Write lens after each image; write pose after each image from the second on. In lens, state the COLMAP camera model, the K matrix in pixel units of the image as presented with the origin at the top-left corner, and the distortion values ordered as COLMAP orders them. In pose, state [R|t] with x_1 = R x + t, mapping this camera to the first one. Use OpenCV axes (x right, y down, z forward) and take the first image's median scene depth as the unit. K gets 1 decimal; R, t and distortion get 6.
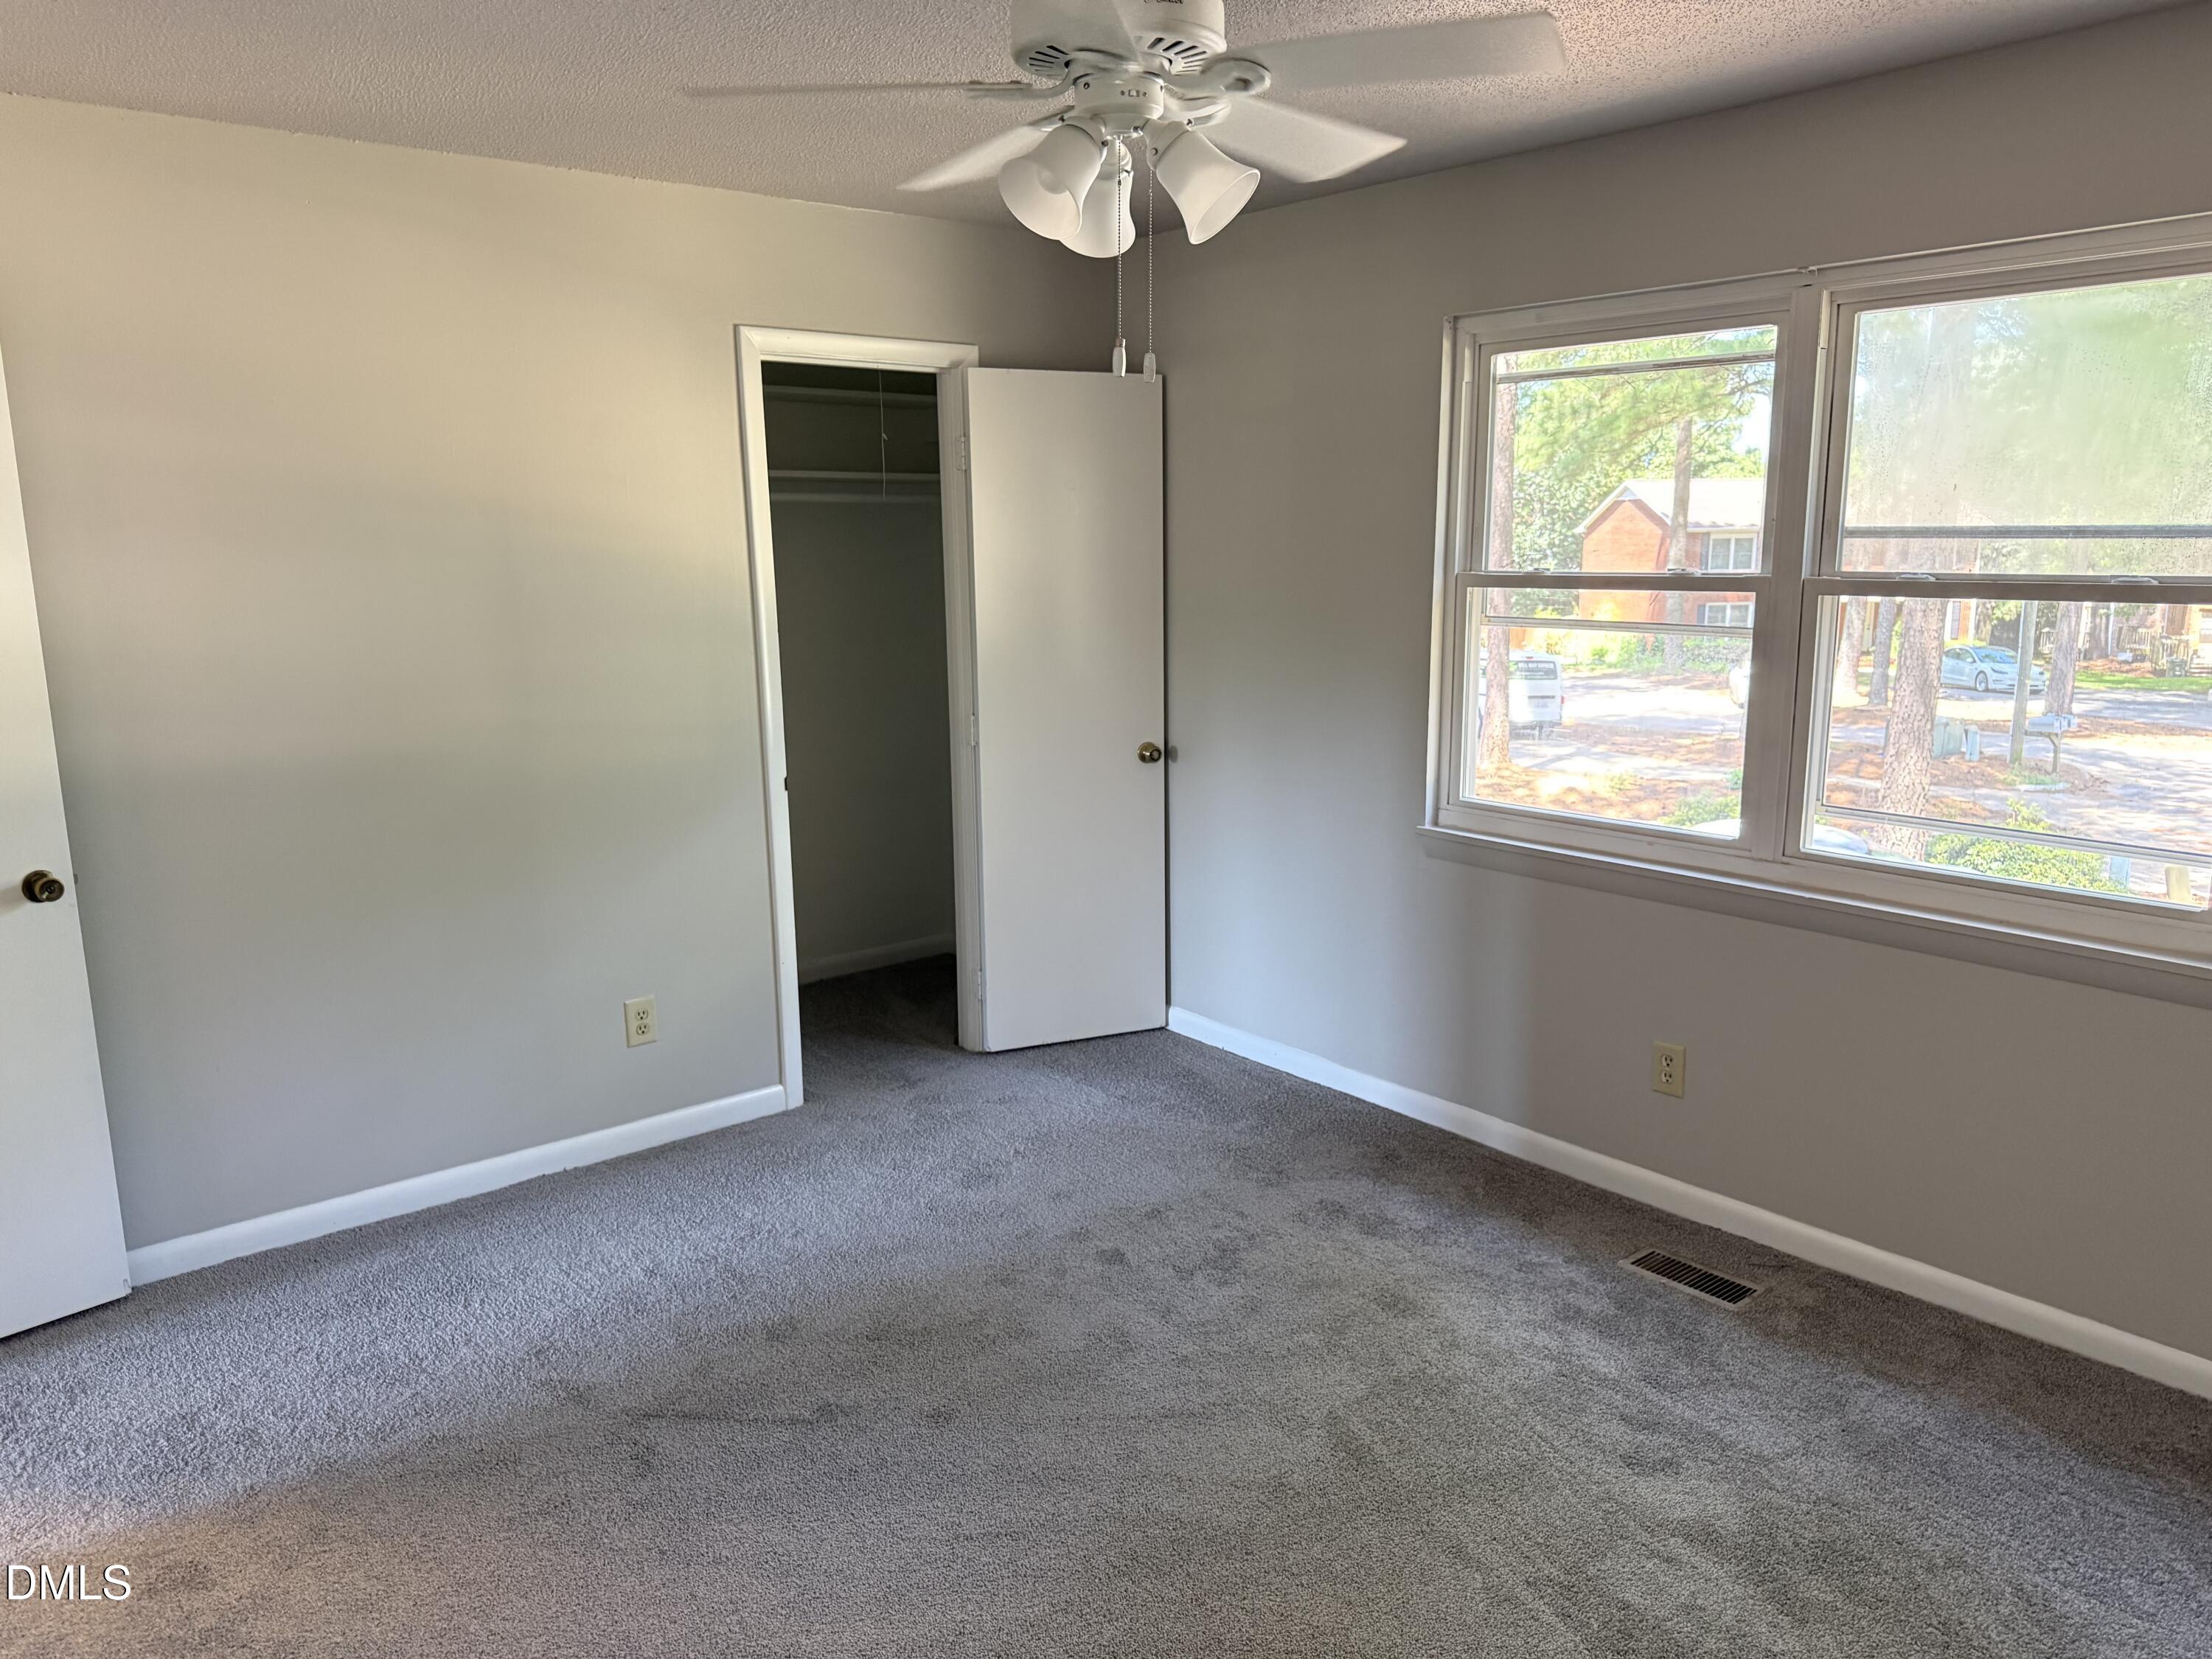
lens RADIAL K [[1606.7, 0, 1100.6], [0, 1606.7, 816.3], [0, 0, 1]] dist [0.066927, 0.001163]
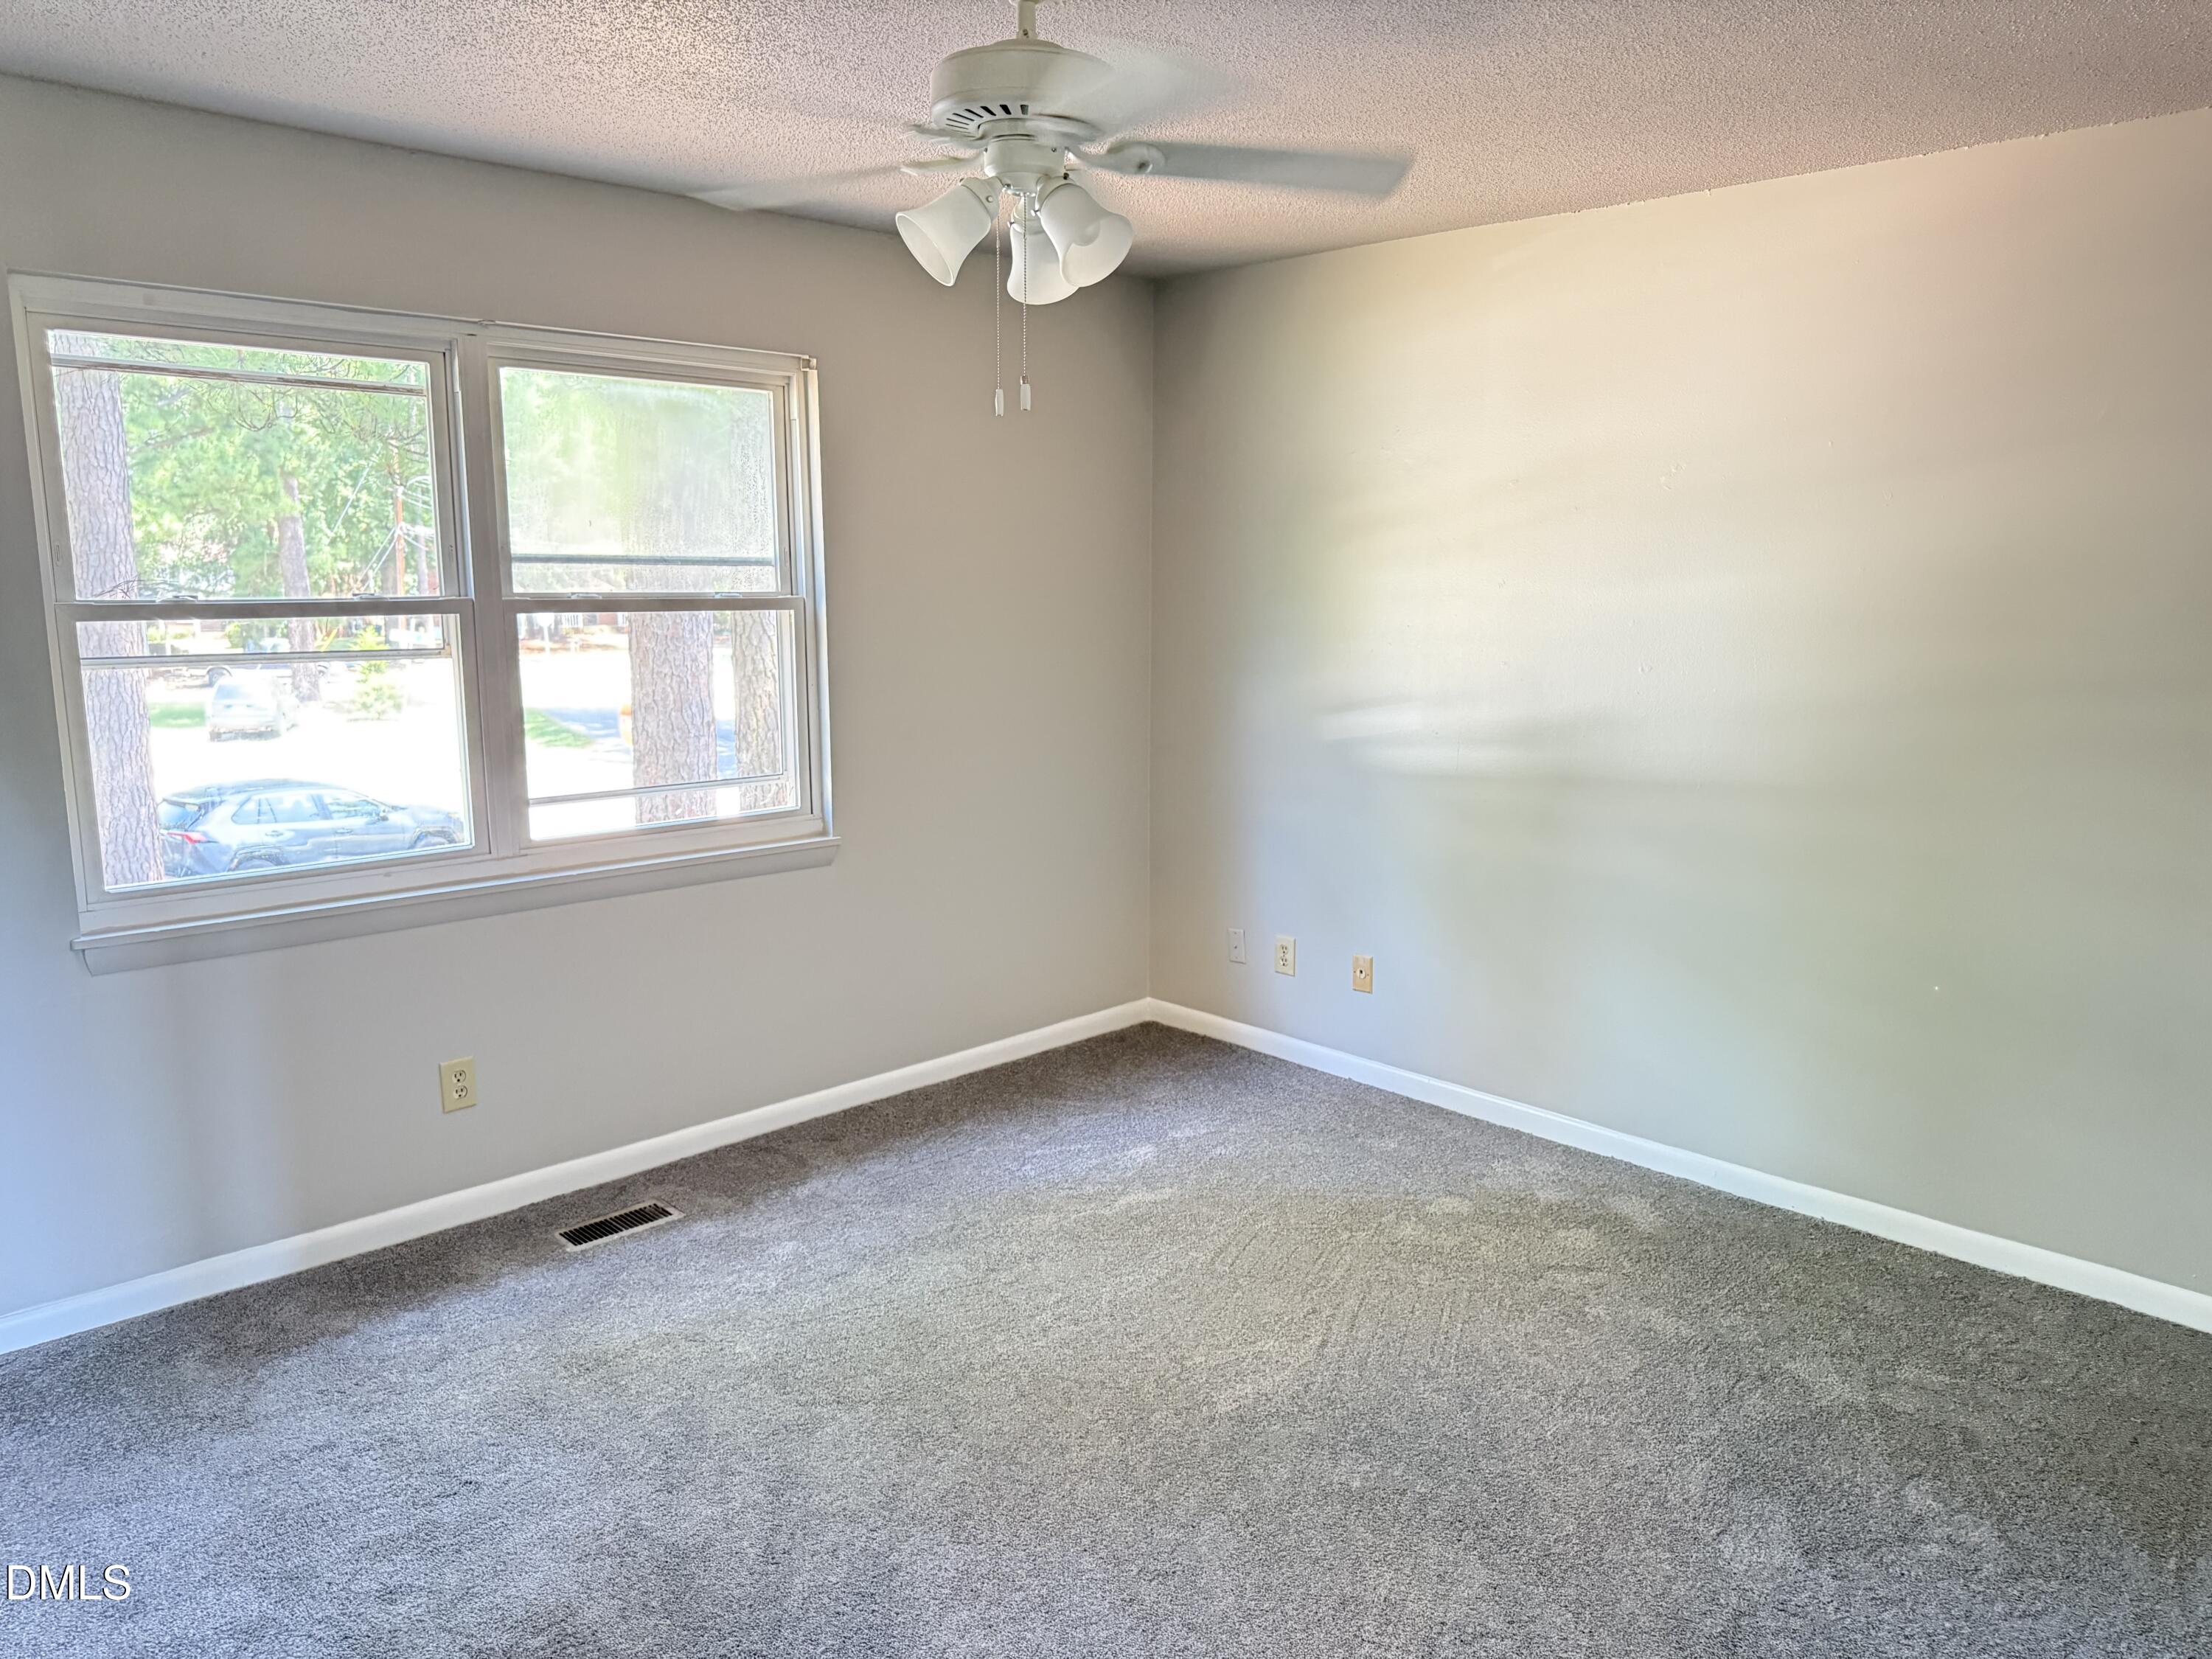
lens RADIAL K [[1566.0, 0, 1109.6], [0, 1566.0, 828.4], [0, 0, 1]] dist [0.045276, -0.039174]
pose [[-0.069529, -0.153105, 0.985761, -0.686969], [0.184854, 0.969062, 0.163550, -0.093937], [-0.980303, 0.193593, -0.039076, 0.669194]]
